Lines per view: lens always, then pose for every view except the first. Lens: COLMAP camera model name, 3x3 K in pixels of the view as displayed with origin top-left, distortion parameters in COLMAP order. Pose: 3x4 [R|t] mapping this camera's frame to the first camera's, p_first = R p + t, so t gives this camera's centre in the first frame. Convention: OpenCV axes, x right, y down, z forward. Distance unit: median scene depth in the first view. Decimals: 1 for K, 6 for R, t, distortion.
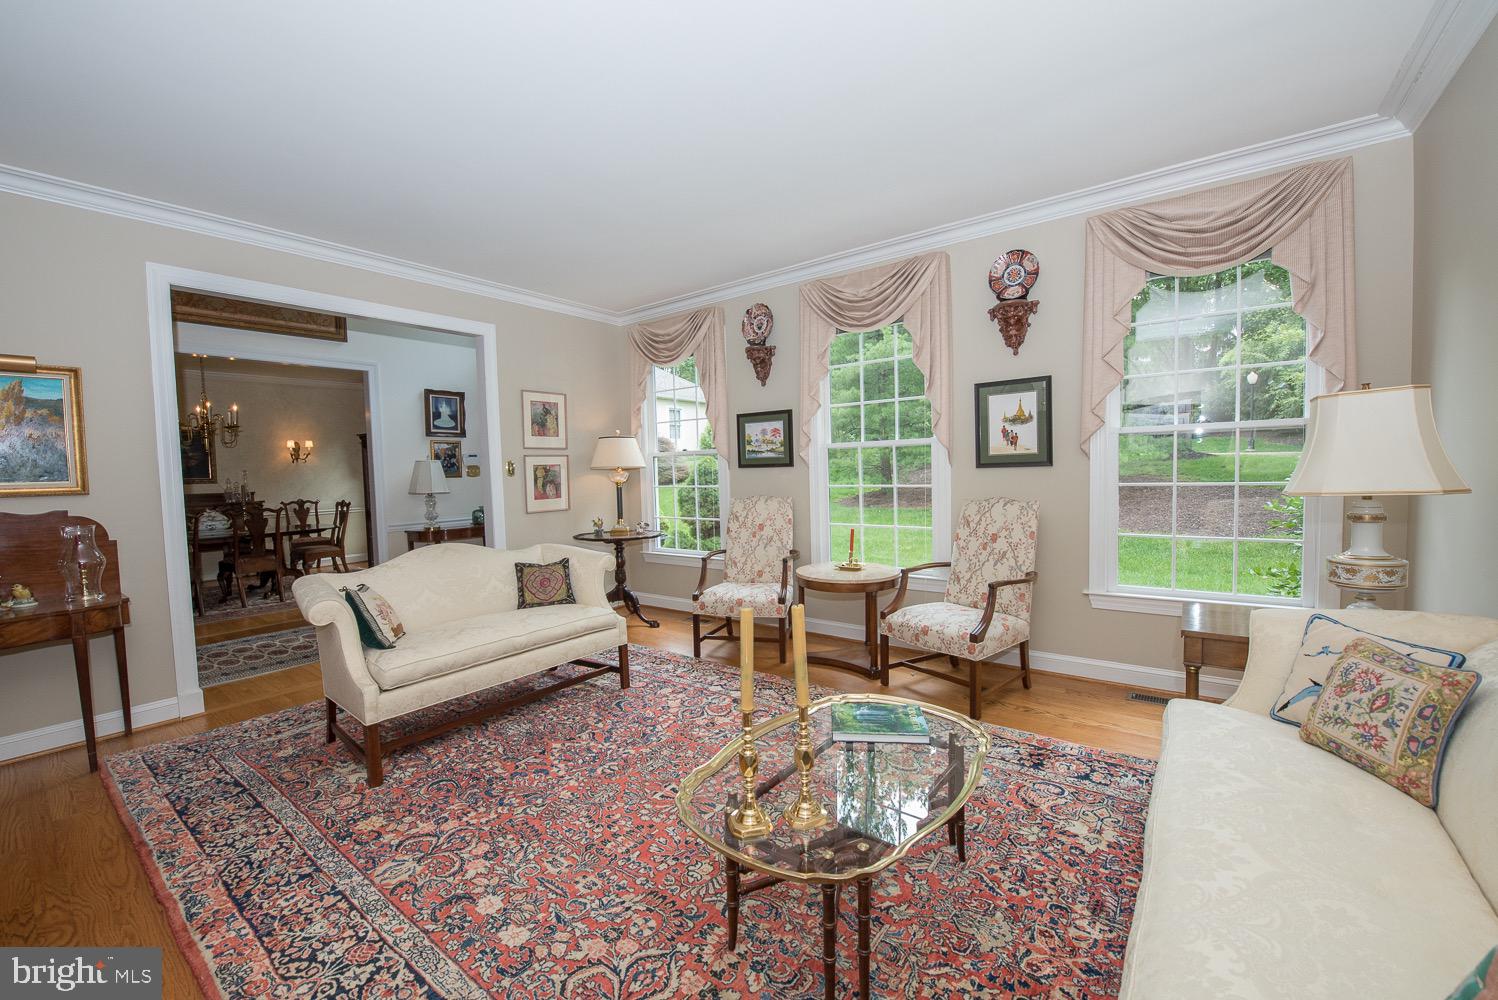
lens RADIAL K [[595.0, 0, 749.4], [0, 595.0, 501.7], [0, 0, 1]] dist [-0.015372, -0.003022]
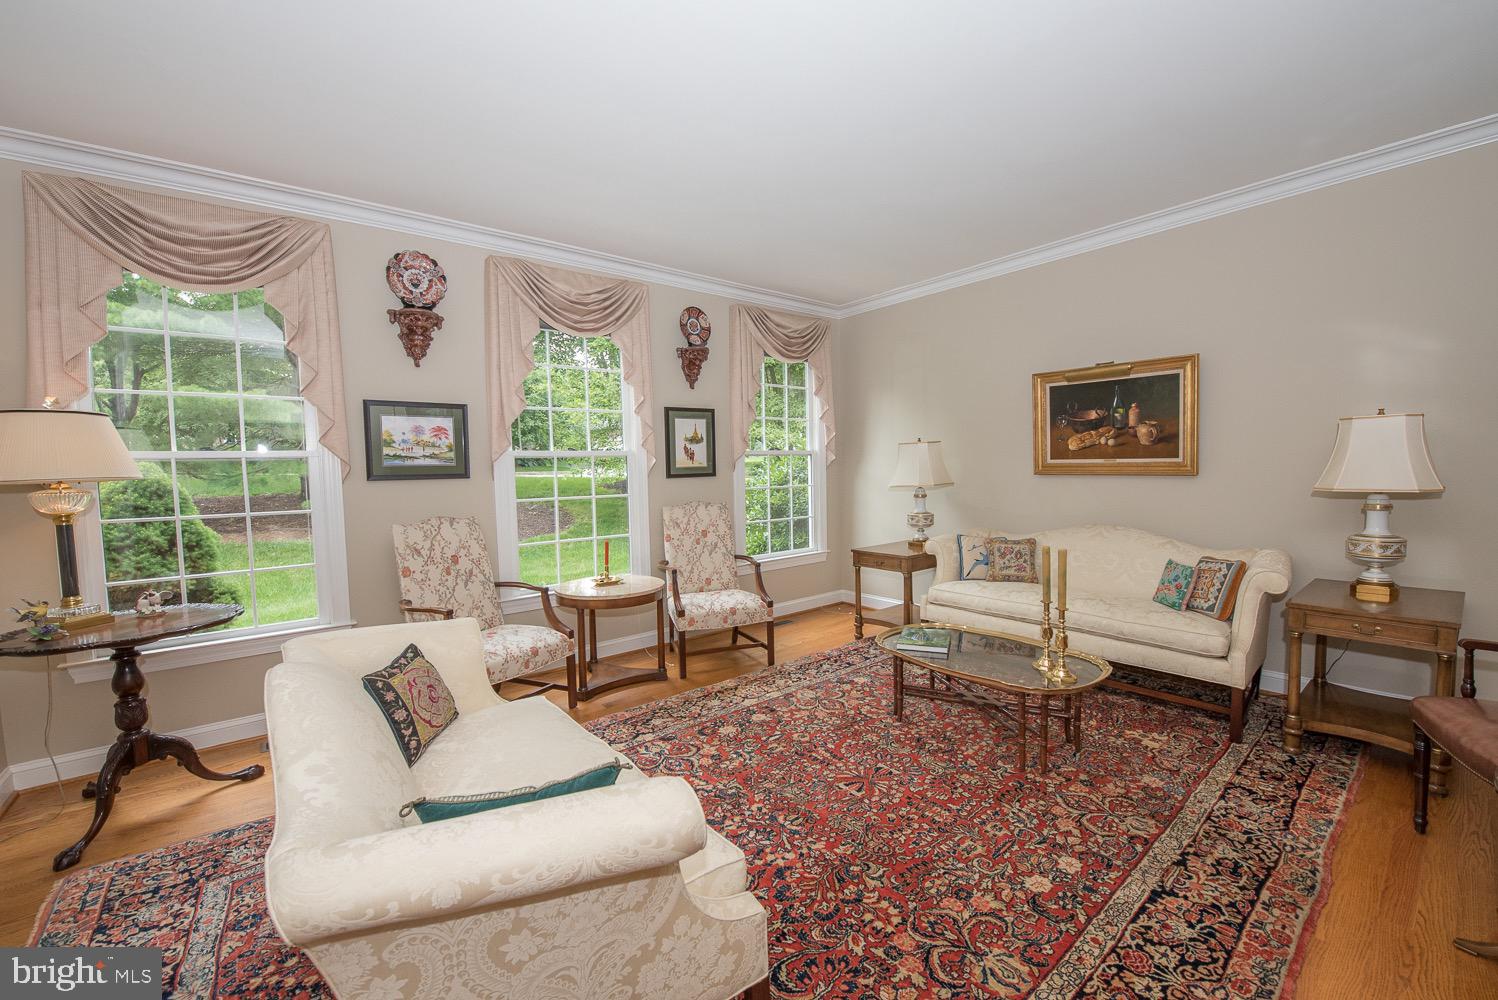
lens RADIAL K [[595.0, 0, 749.4], [0, 595.0, 501.7], [0, 0, 1]] dist [-0.015372, -0.003022]
pose [[0.244714, -0.032672, 0.969045, -0.802656], [0.069362, 0.997461, 0.016114, -0.020433], [-0.967111, 0.063272, 0.246359, 0.618437]]
